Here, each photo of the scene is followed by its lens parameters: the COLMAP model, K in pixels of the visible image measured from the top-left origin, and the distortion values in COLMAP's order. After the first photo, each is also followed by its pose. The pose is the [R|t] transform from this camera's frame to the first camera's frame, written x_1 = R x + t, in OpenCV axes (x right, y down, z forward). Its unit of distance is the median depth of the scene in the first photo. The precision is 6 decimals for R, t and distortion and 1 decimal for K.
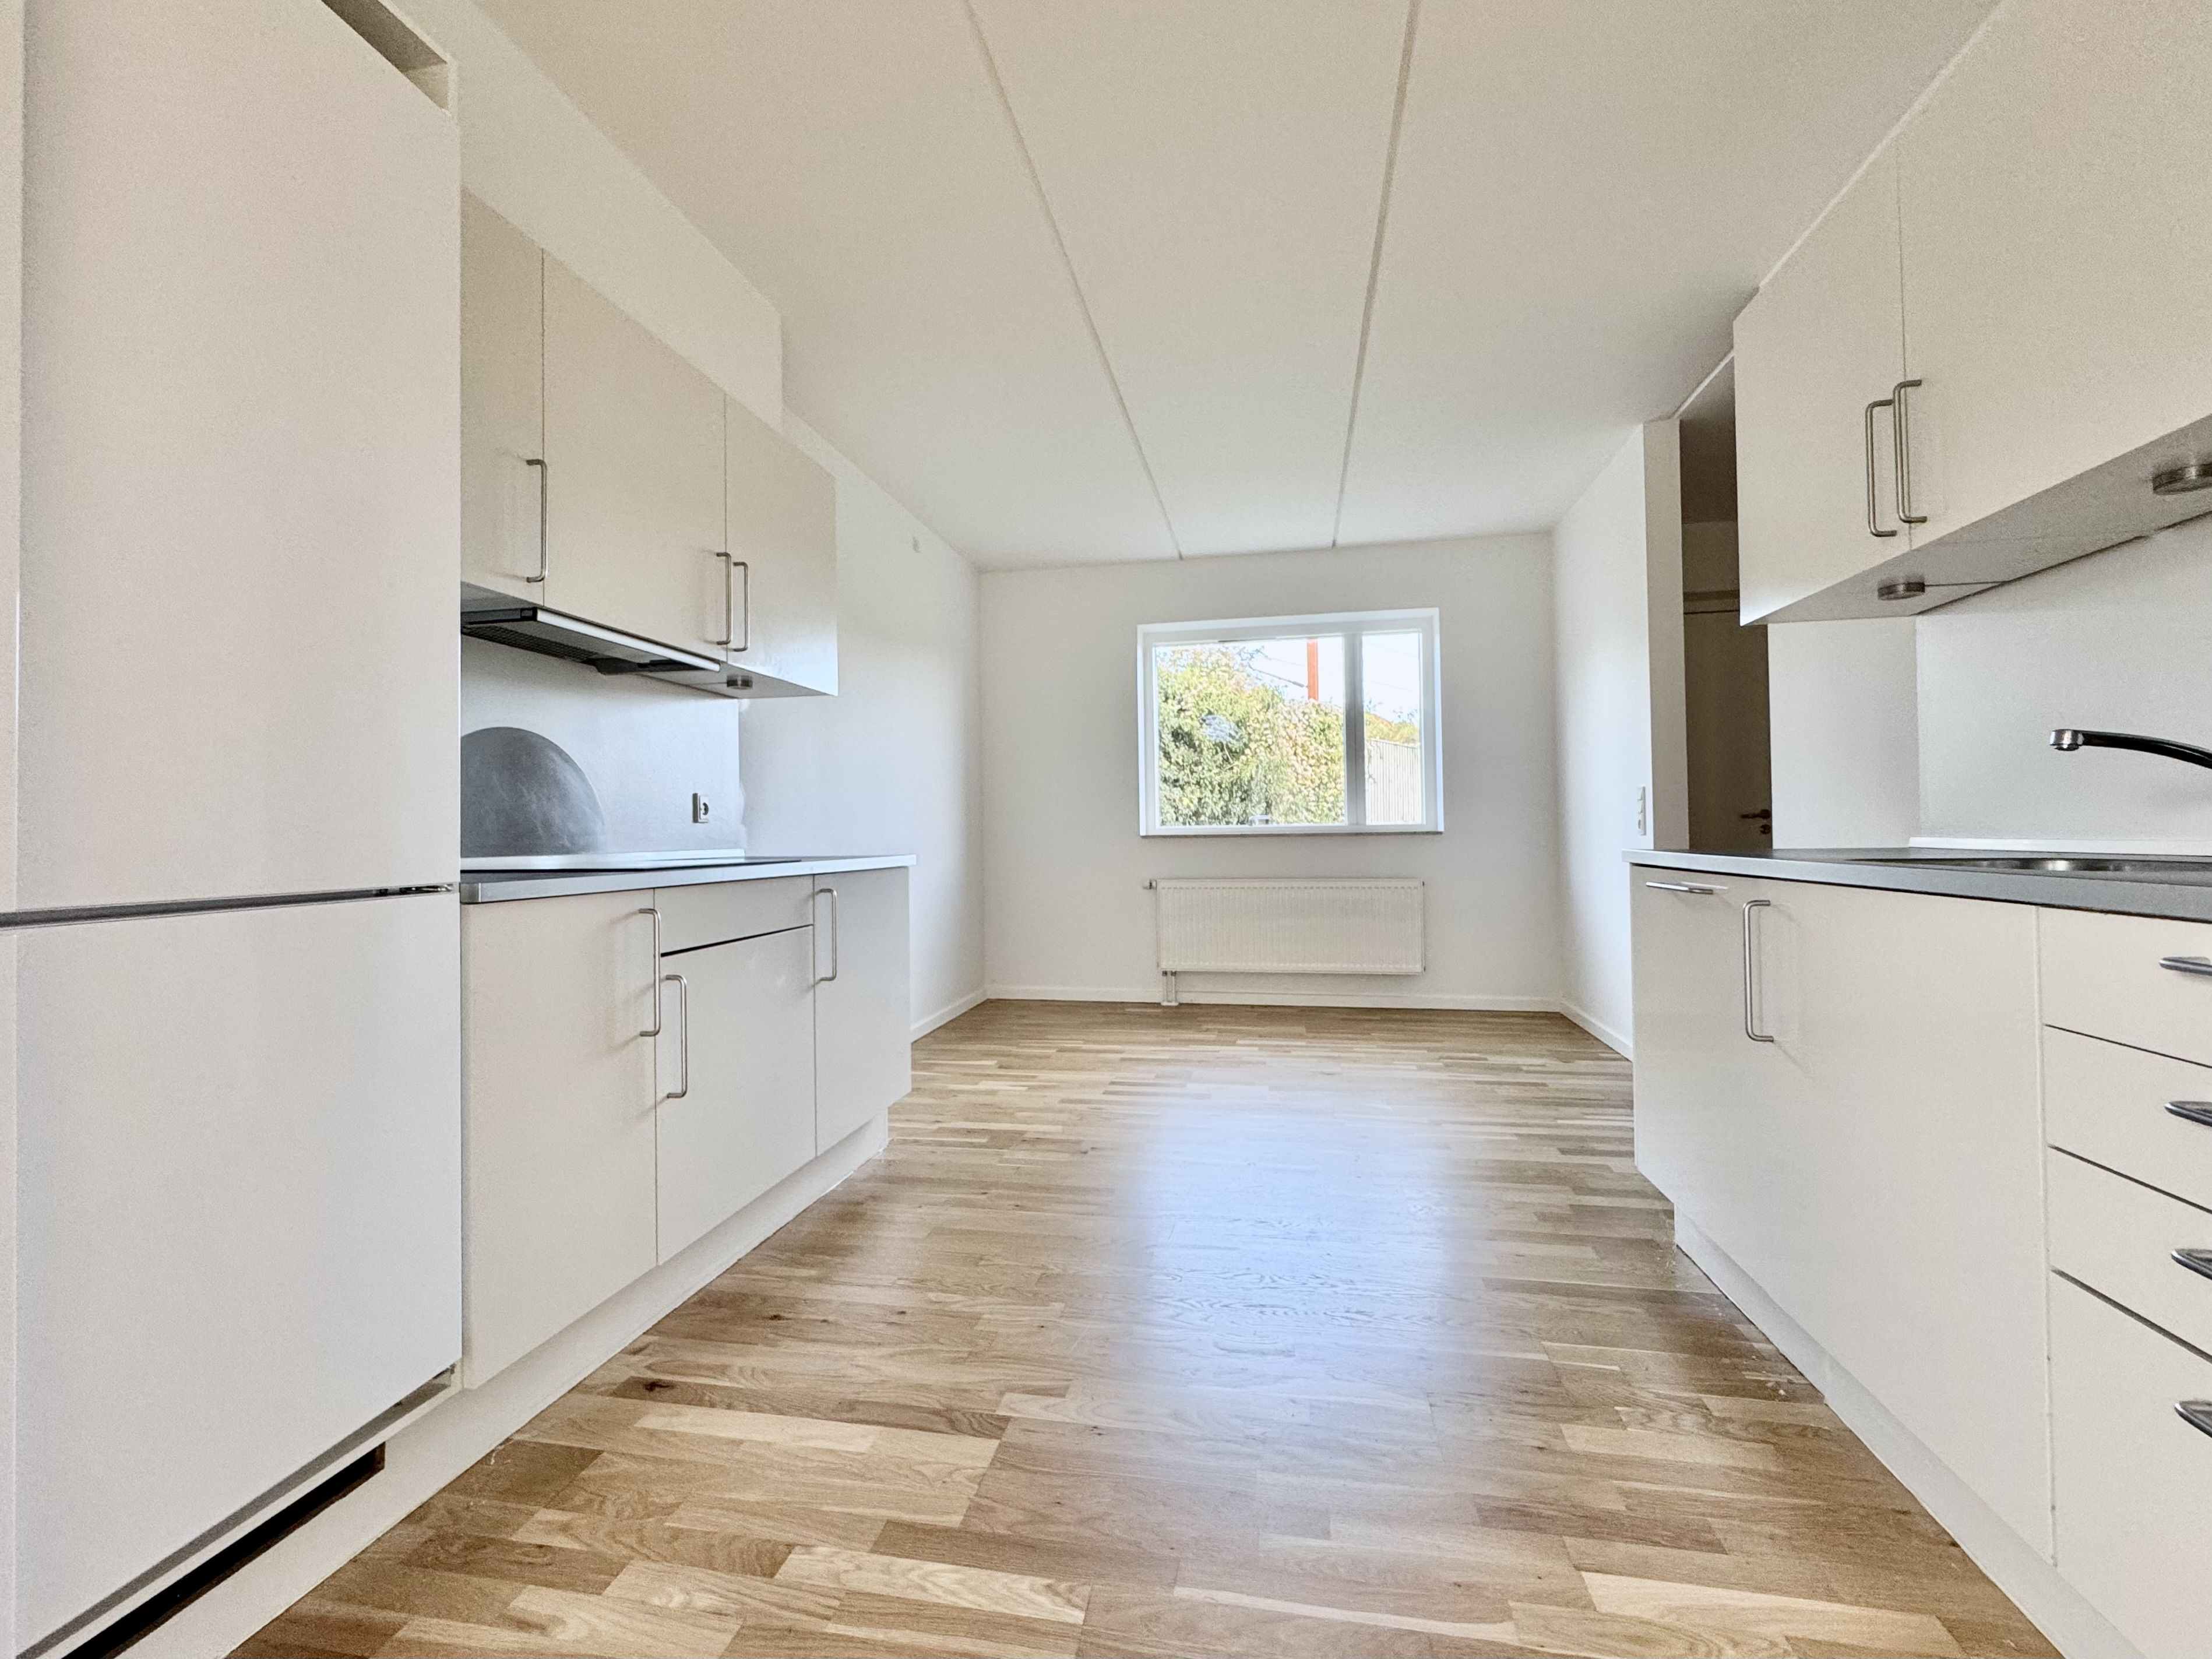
lens RADIAL K [[940.5, 0, 1109.4], [0, 940.5, 821.9], [0, 0, 1]] dist [-0.001323, 0.000147]
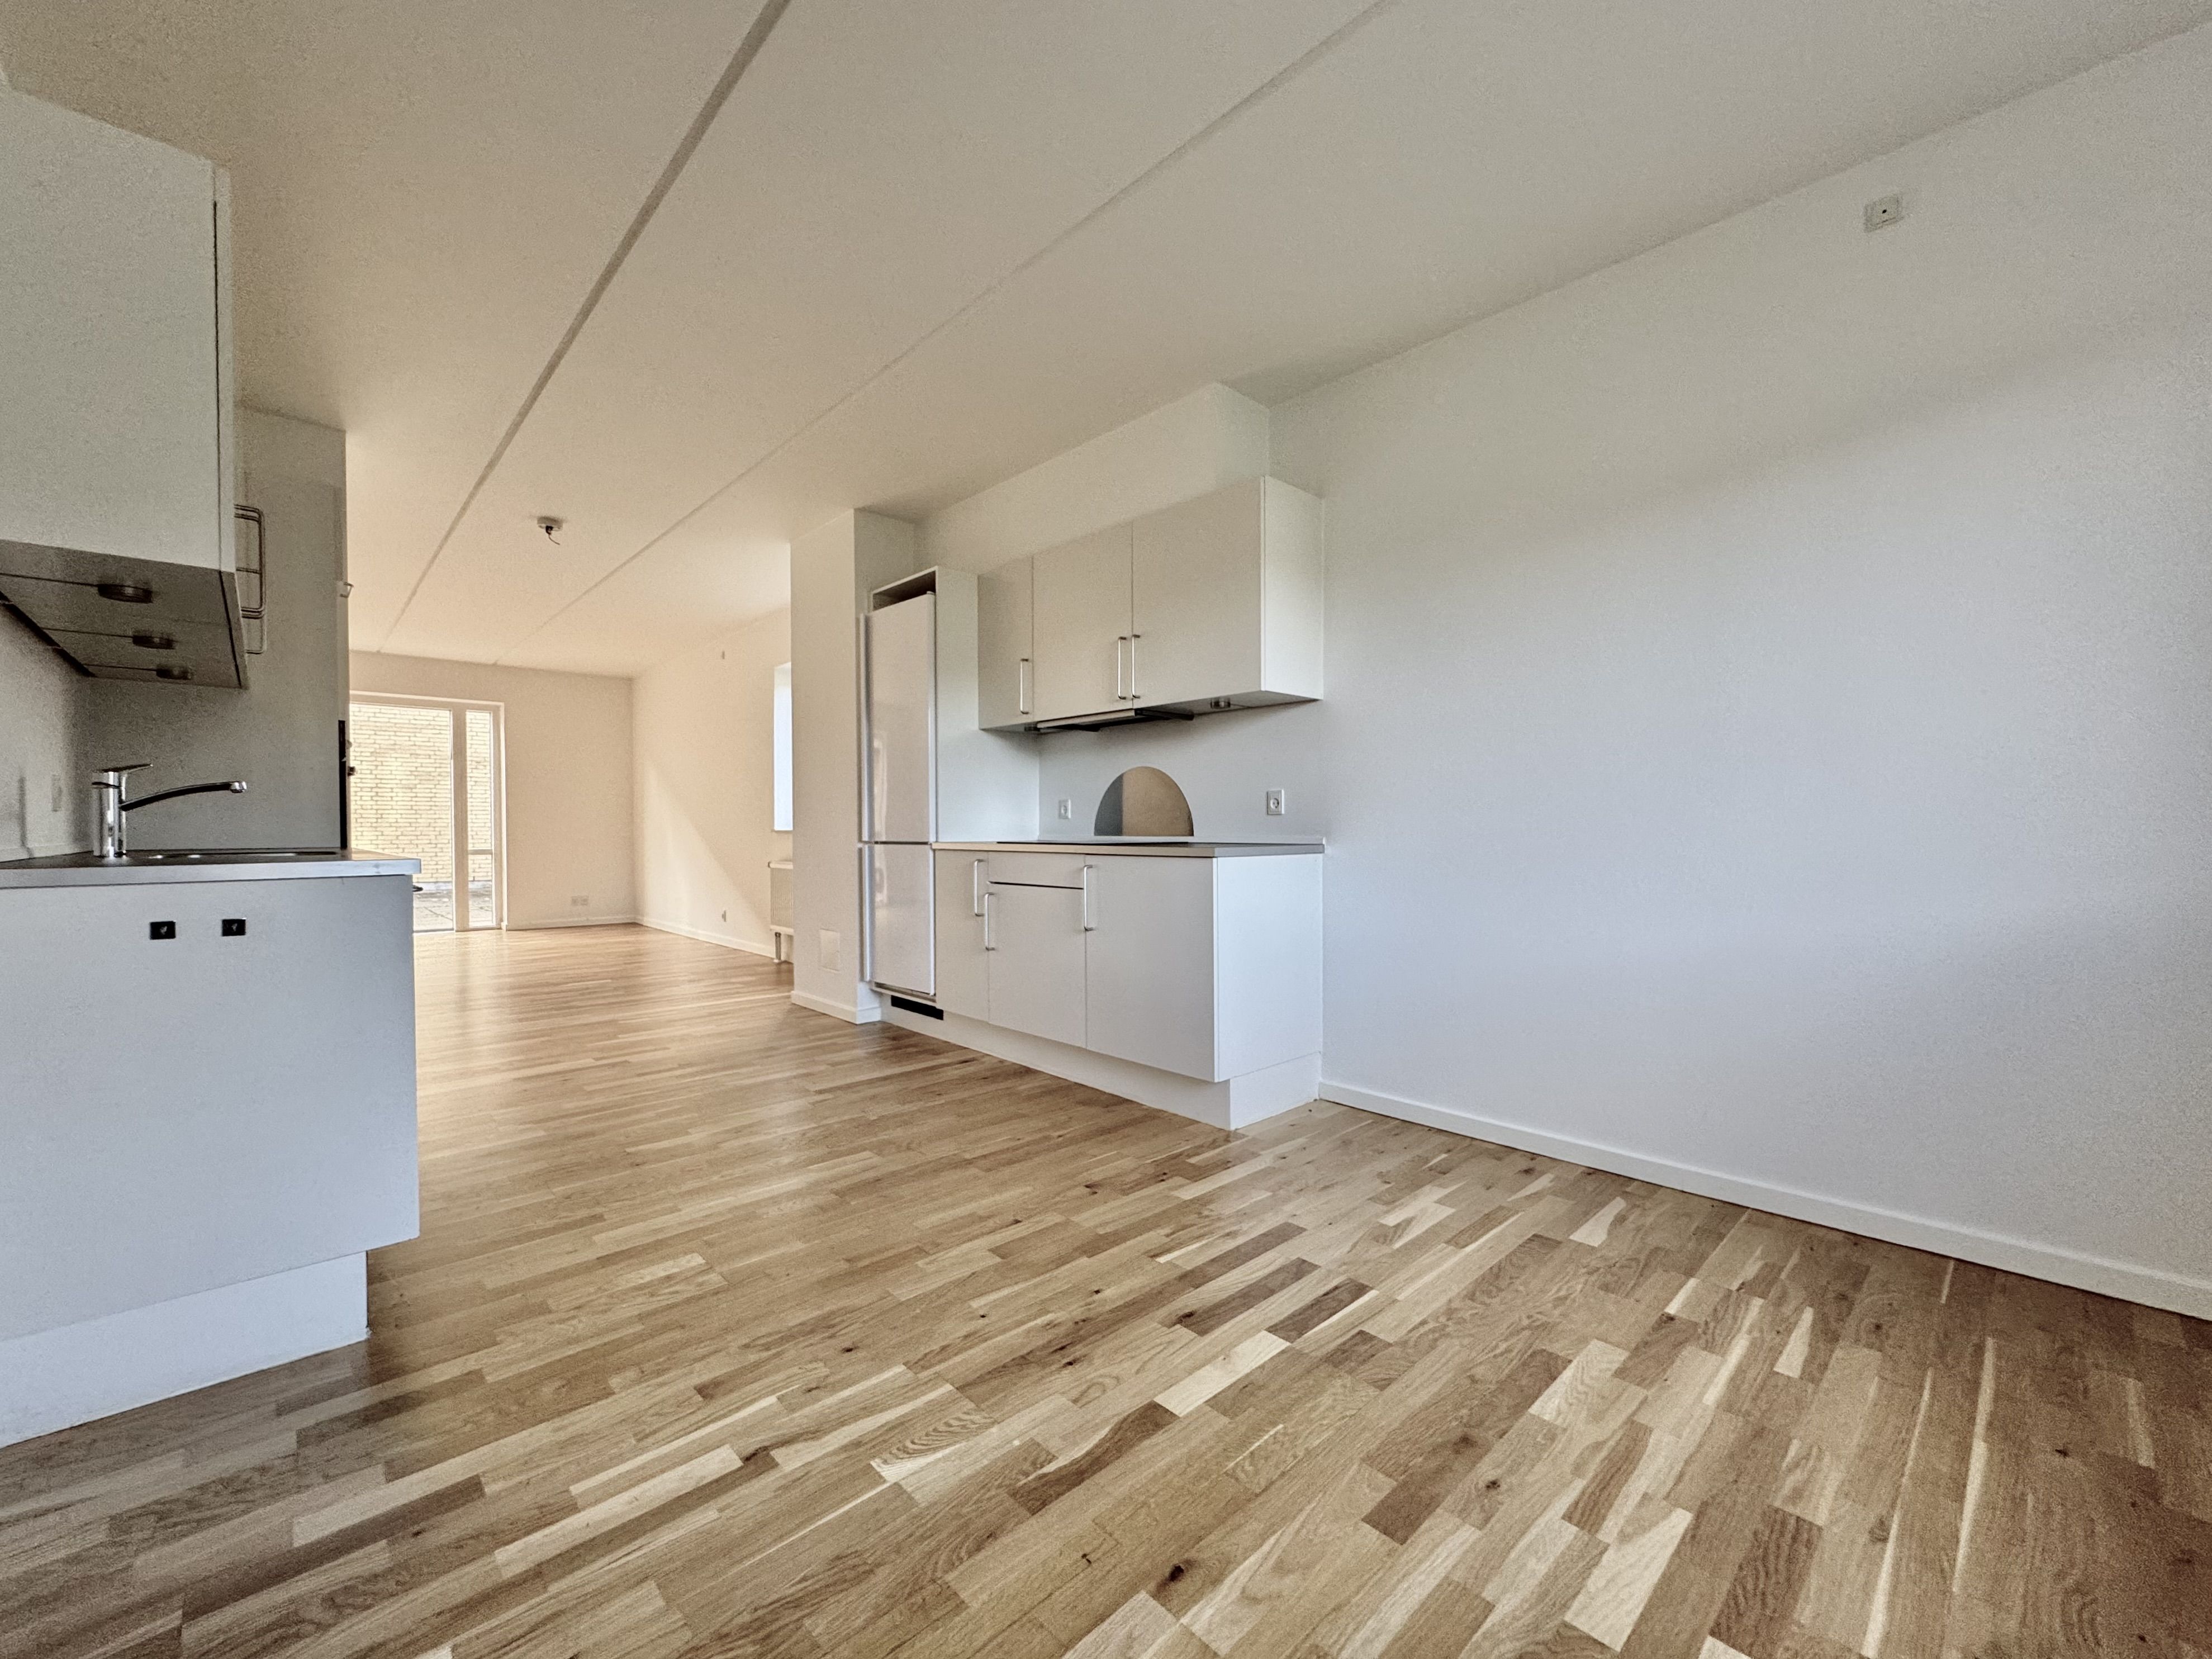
lens RADIAL K [[895.1, 0, 1112.4], [0, 895.1, 840.8], [0, 0, 1]] dist [0.000144, 0.000167]
pose [[-0.582719, 0.022607, -0.812359, 0.594328], [0.014374, 0.999743, 0.017511, 0.006800], [0.812546, -0.001472, -0.582895, 1.391050]]
